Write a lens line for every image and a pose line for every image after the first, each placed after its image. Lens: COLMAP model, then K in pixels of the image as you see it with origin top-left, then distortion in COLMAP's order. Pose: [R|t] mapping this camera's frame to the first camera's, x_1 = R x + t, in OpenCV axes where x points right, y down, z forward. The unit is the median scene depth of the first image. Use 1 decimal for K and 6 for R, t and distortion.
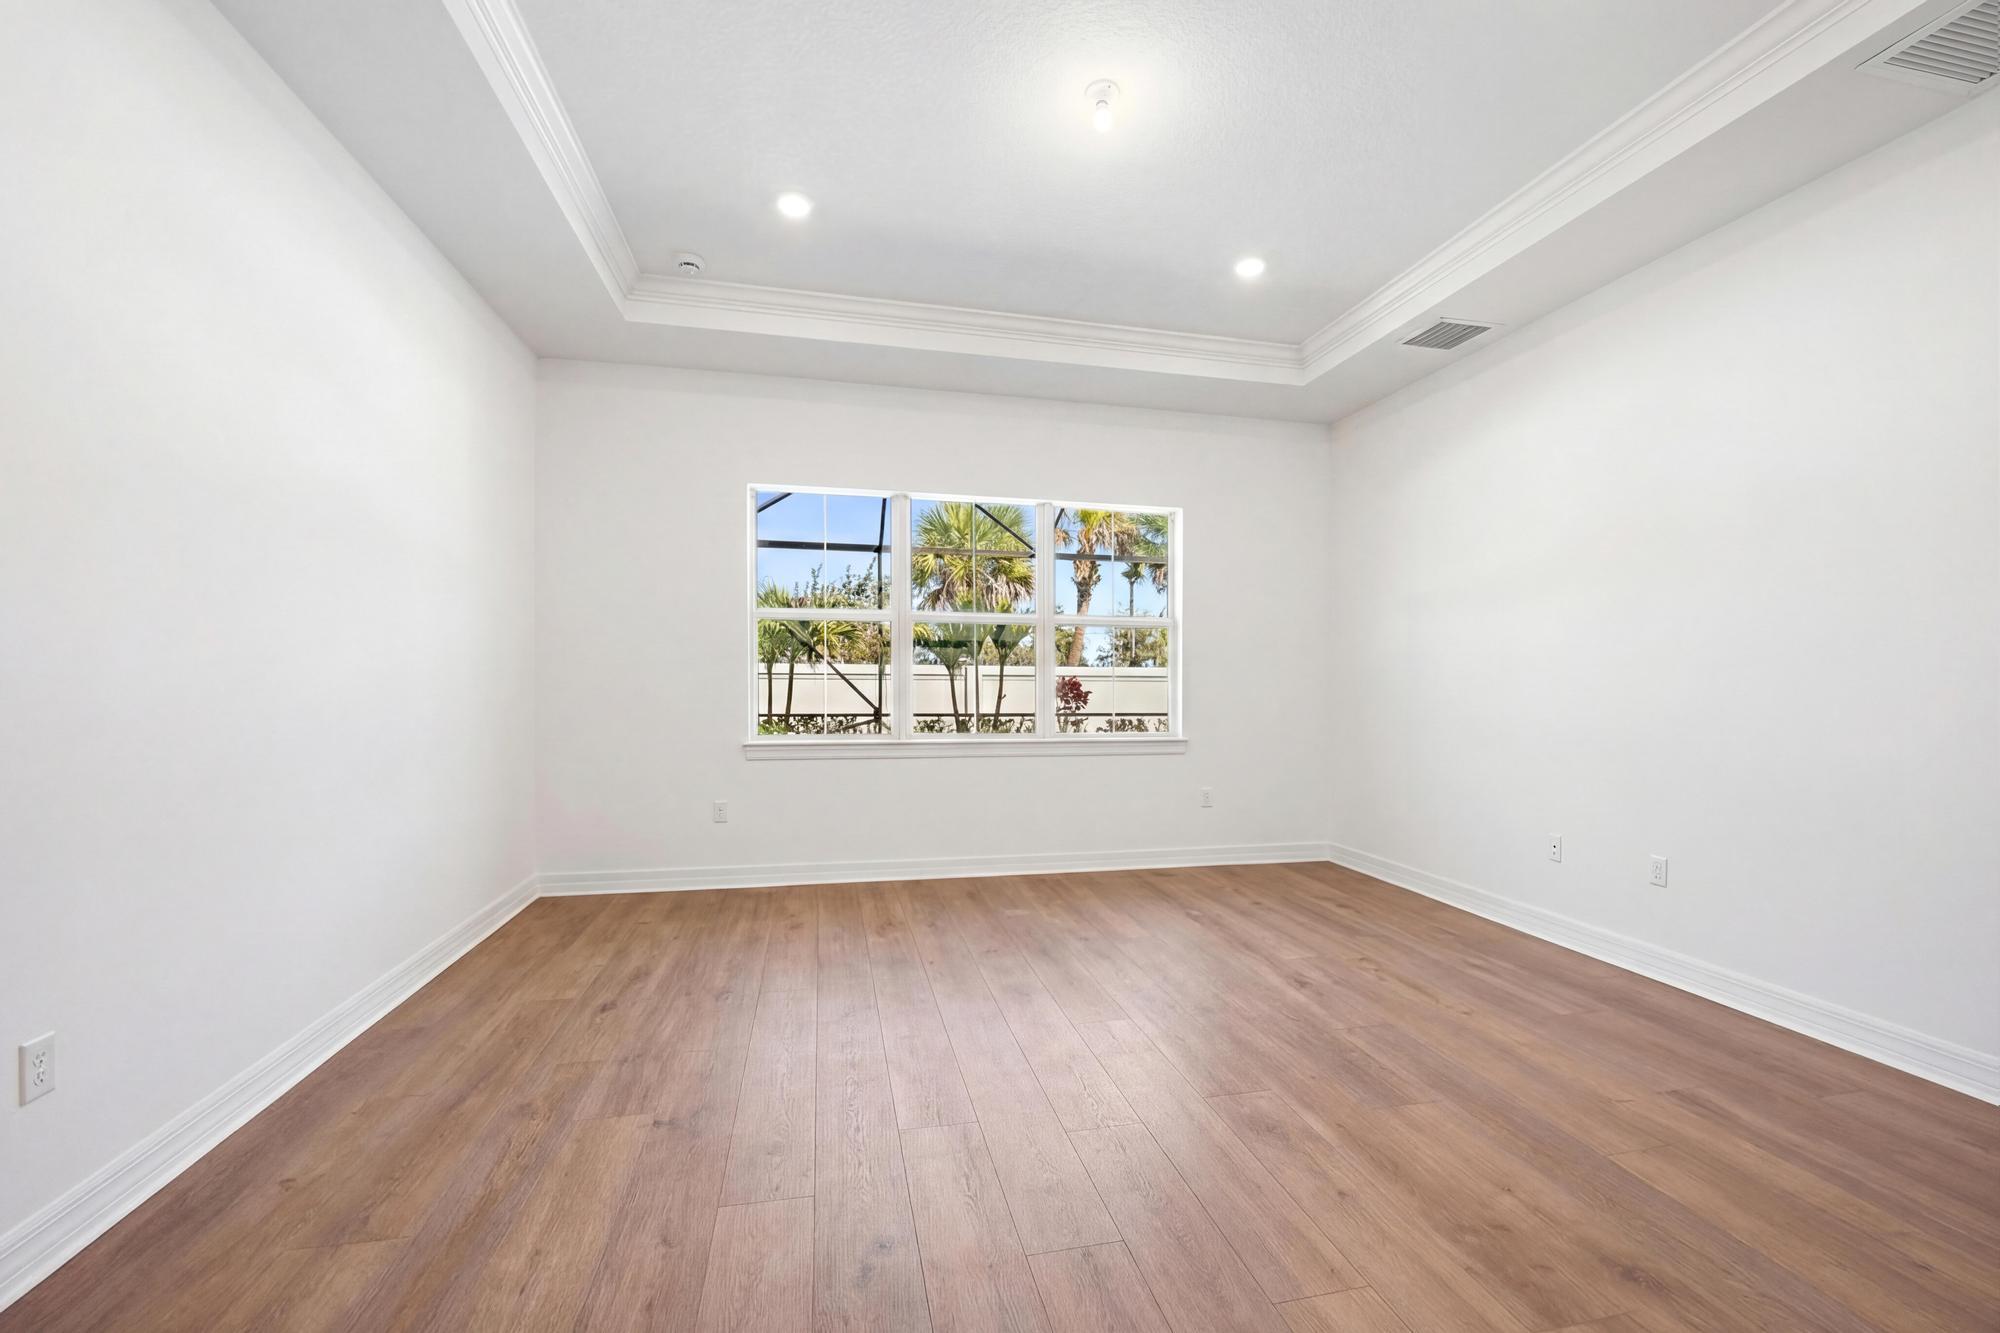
lens RADIAL K [[824.3, 0, 1000.0], [0, 824.3, 666.5], [0, 0, 1]] dist [0.001372, 0.000151]
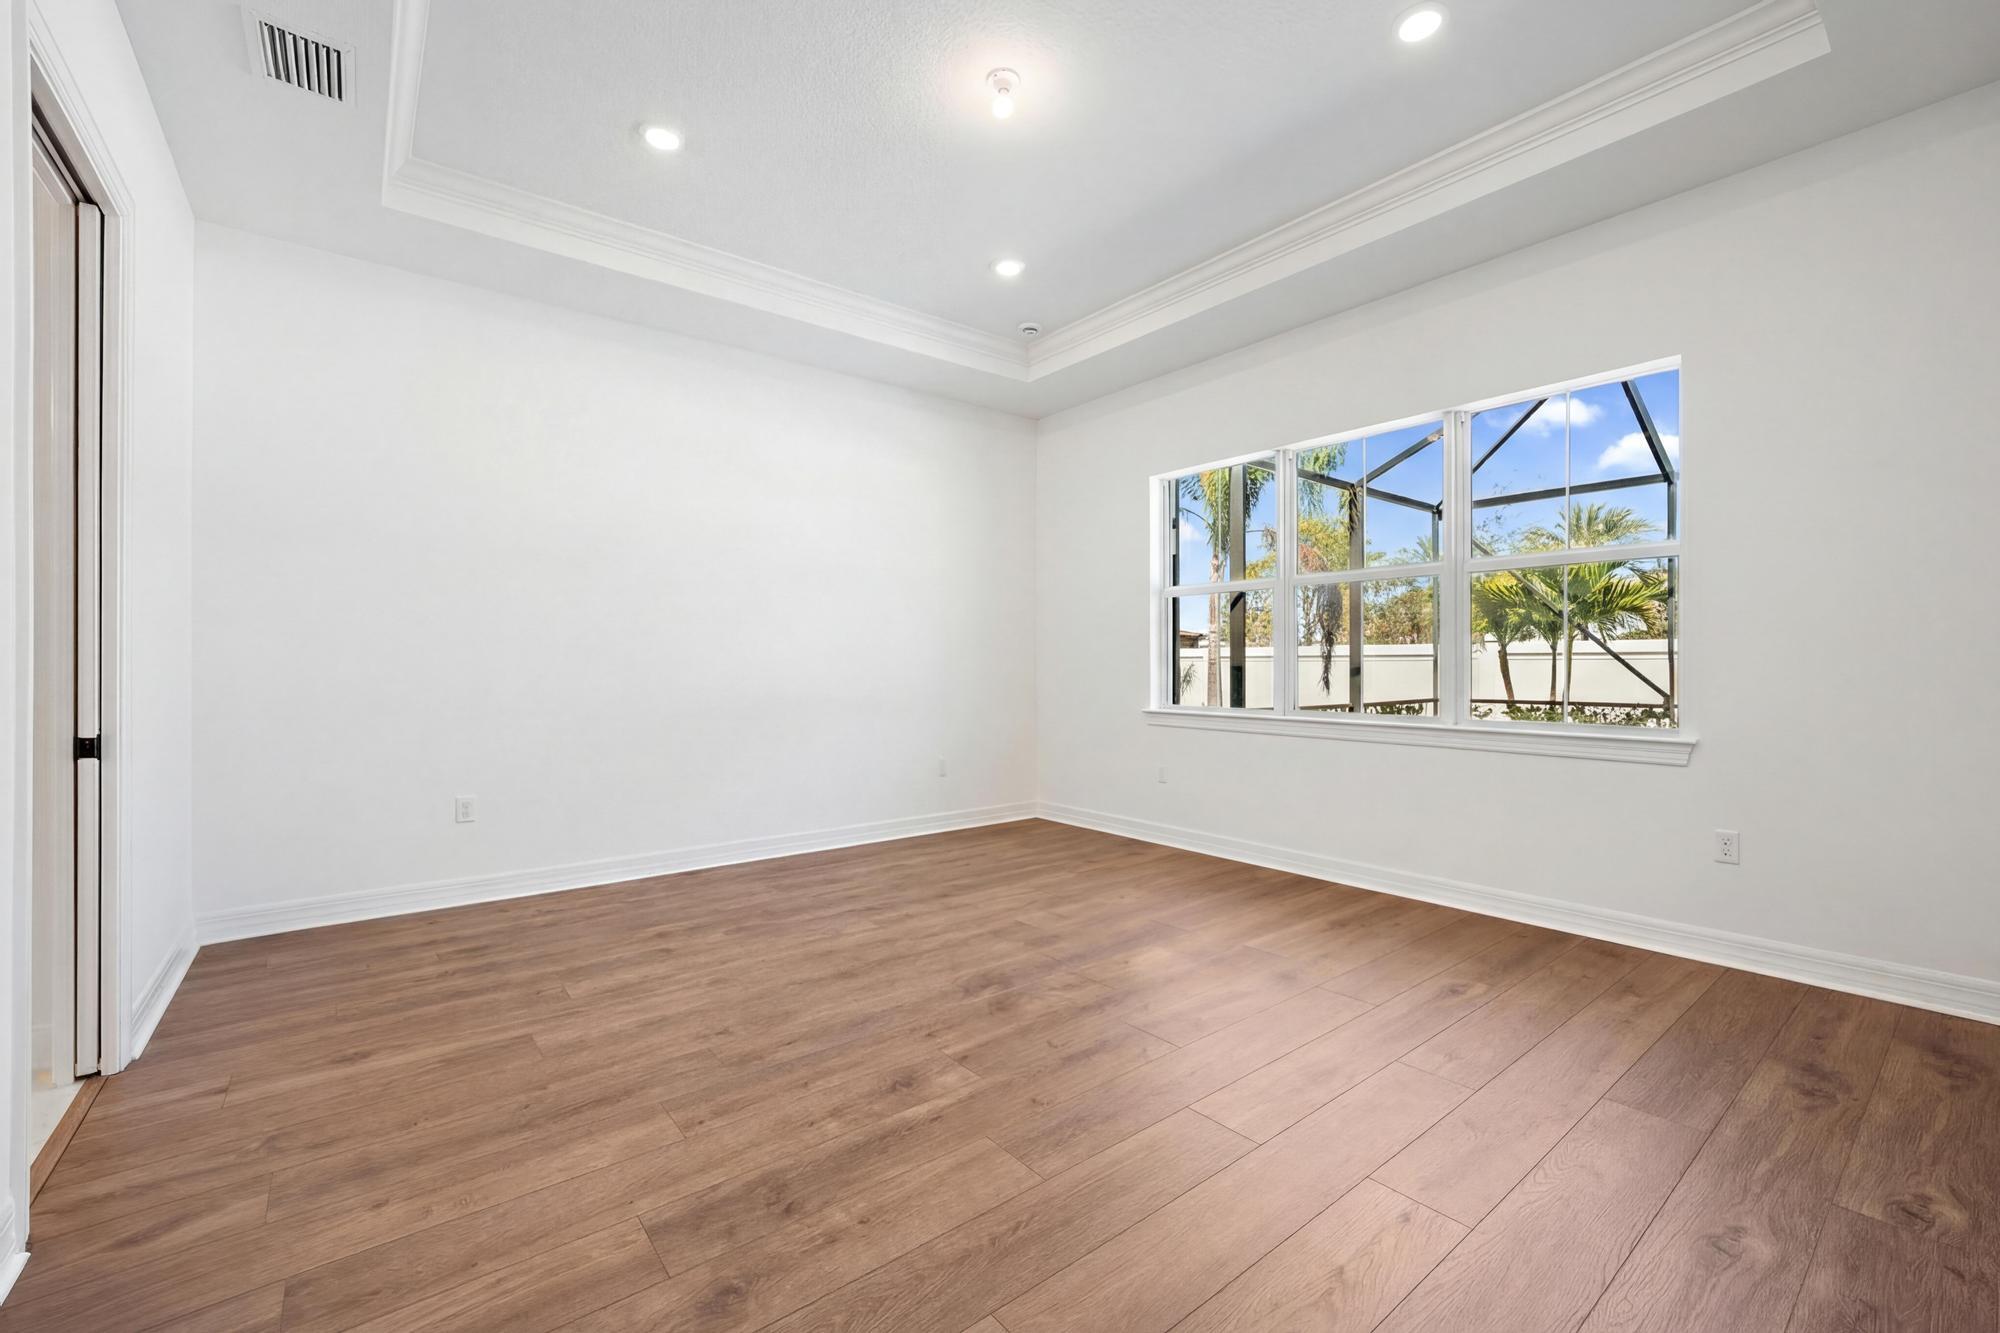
lens RADIAL K [[829.7, 0, 1000.0], [0, 829.7, 666.5], [0, 0, 1]] dist [-0.001059, -0.000075]
pose [[0.461750, -0.005639, -0.886992, 0.387569], [0.021163, 0.999765, 0.004662, 0.010525], [0.886757, -0.020924, 0.461761, 0.192120]]
